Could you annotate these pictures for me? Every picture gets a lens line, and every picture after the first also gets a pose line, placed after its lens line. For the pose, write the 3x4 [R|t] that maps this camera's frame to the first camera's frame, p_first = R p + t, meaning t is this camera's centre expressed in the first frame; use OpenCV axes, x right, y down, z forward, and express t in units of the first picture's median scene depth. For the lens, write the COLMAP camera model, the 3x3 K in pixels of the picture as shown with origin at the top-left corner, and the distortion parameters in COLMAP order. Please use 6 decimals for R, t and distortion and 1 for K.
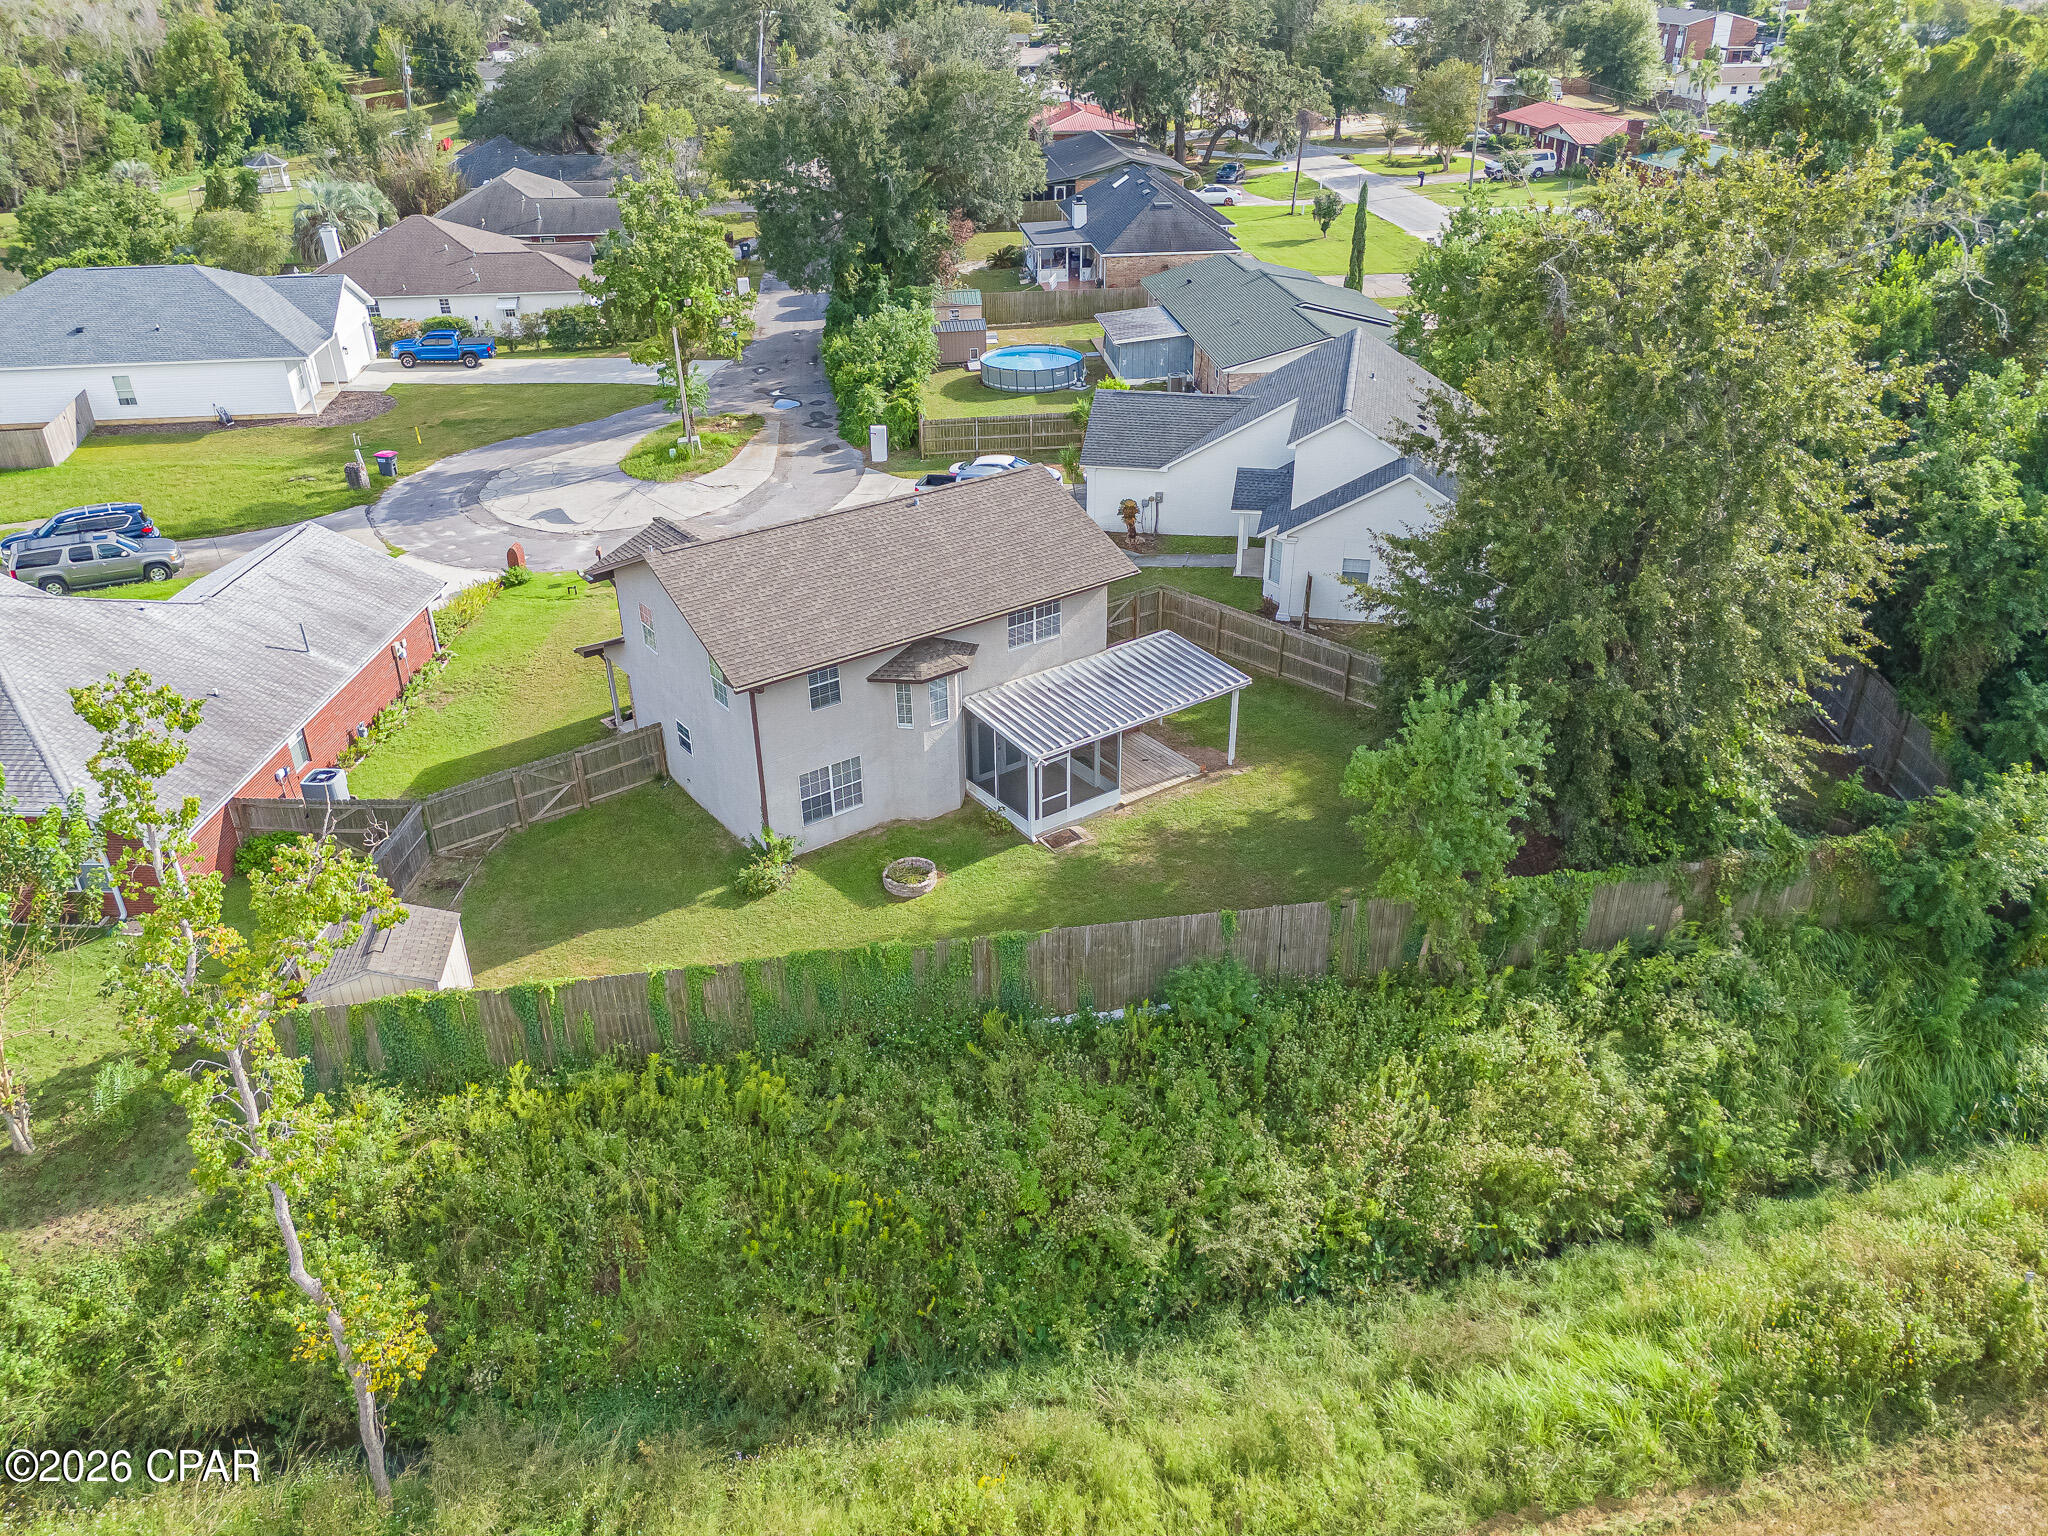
lens RADIAL K [[1497.1, 0, 1024.0], [0, 1497.1, 768.0], [0, 0, 1]] dist [0.060461, -0.058147]
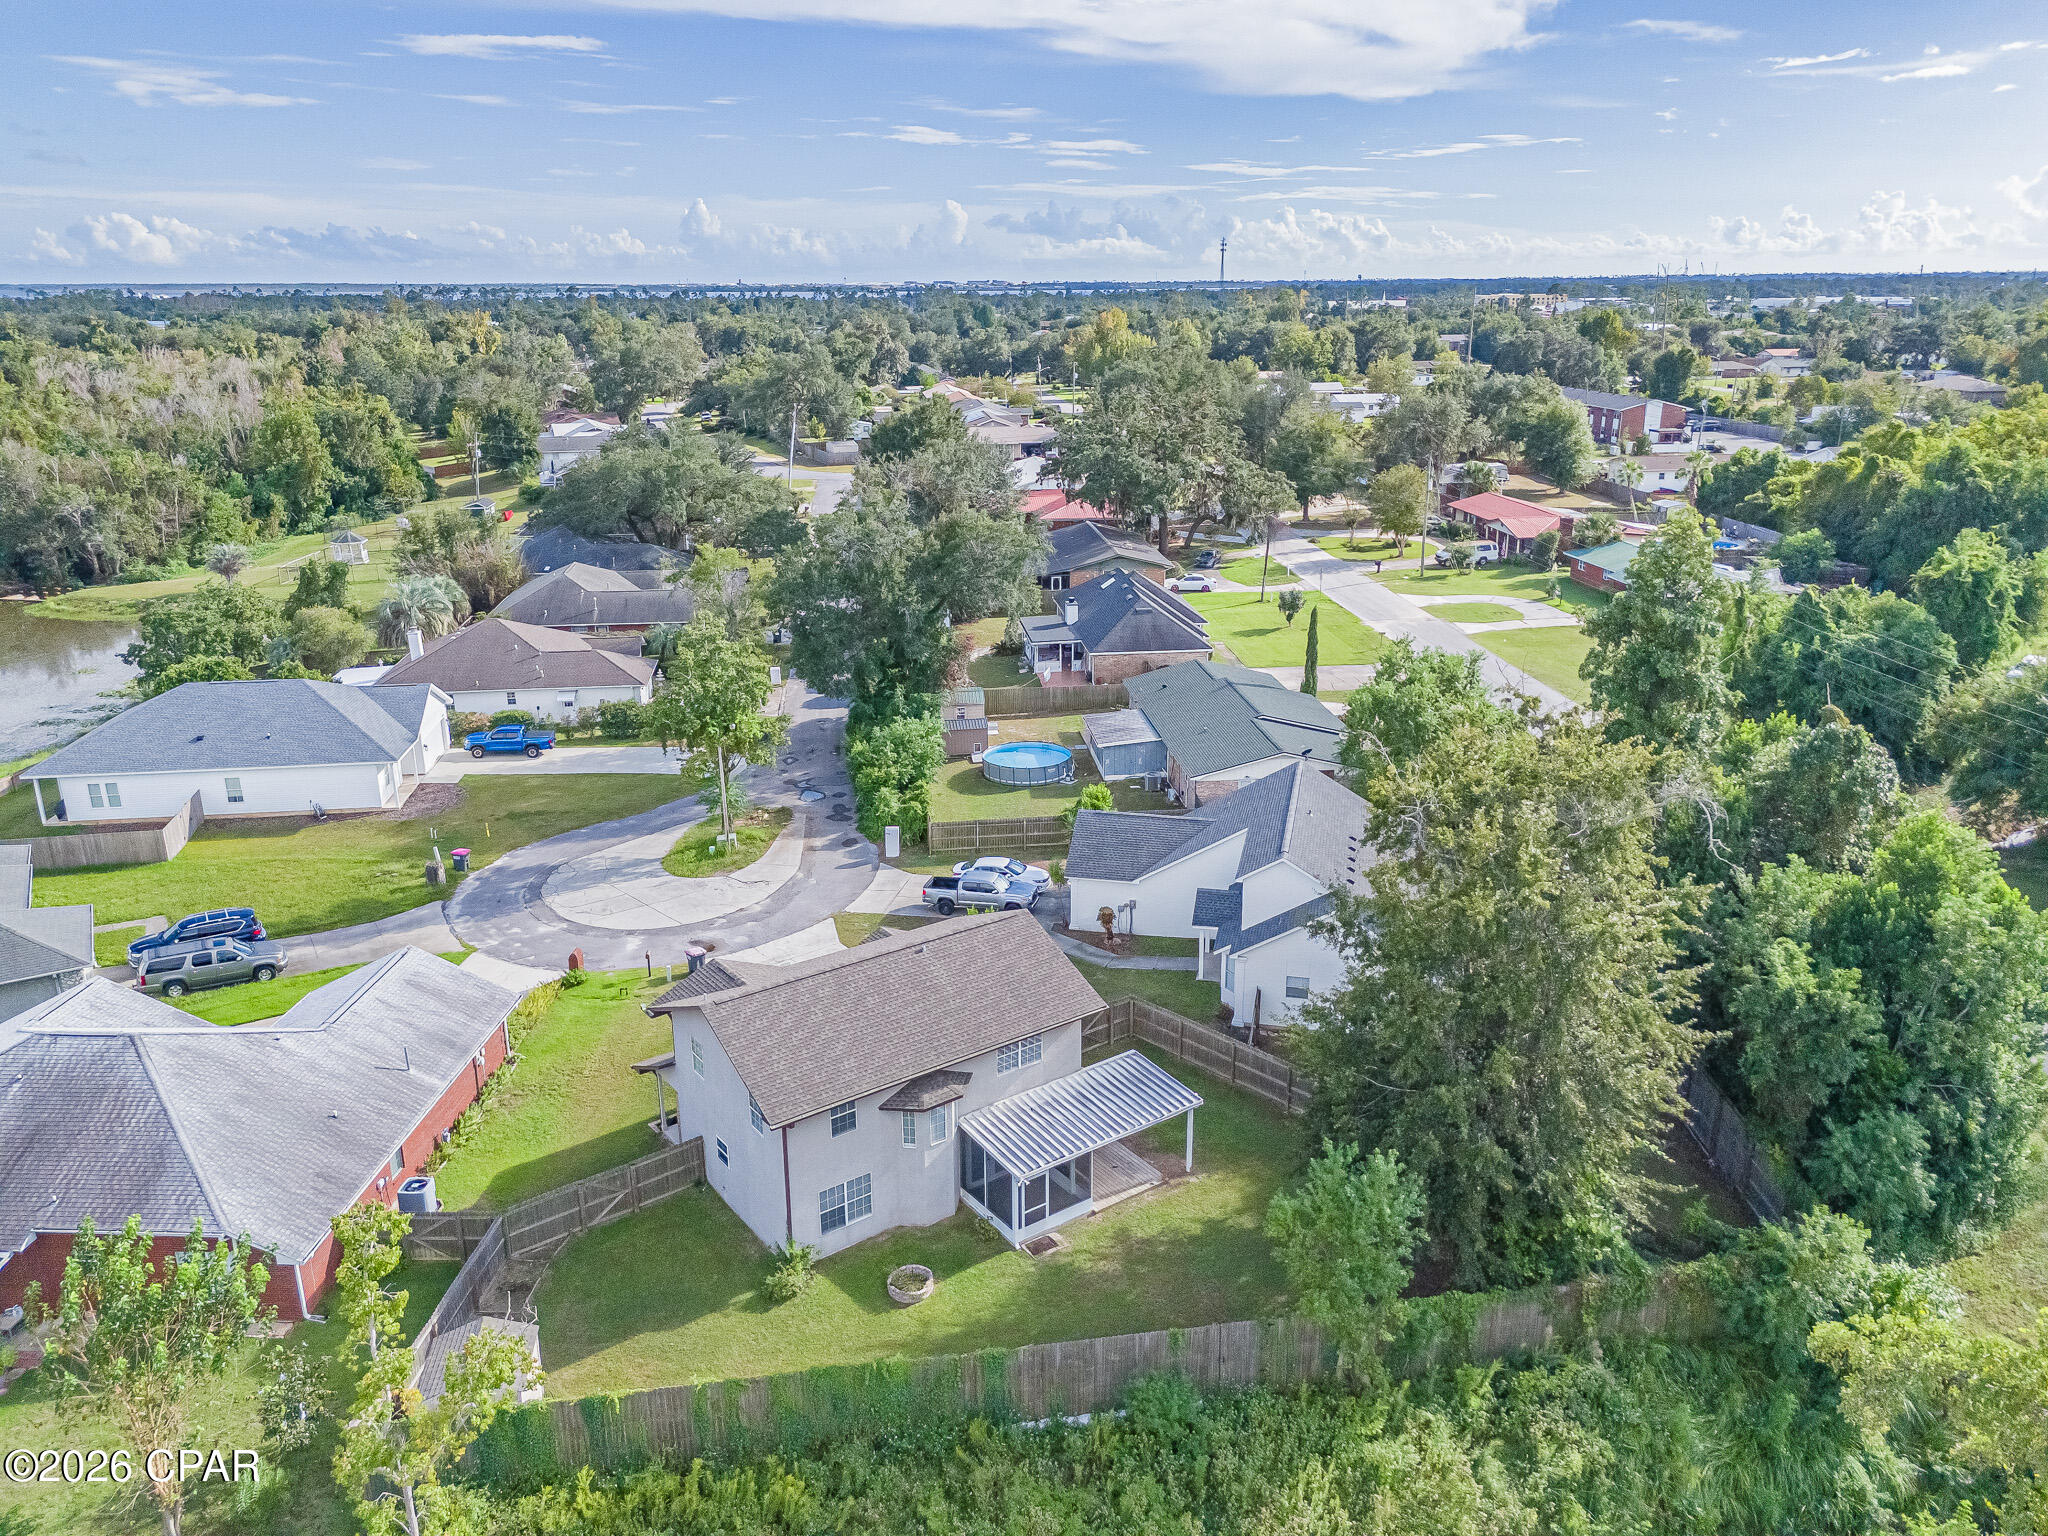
lens RADIAL K [[1497.1, 0, 1024.0], [0, 1497.1, 768.0], [0, 0, 1]] dist [0.060461, -0.058147]
pose [[0.999982, 0.004409, -0.003990, 0.013992], [-0.005085, 0.981865, -0.189512, -0.090717], [0.003082, 0.189529, 0.981870, -0.215554]]
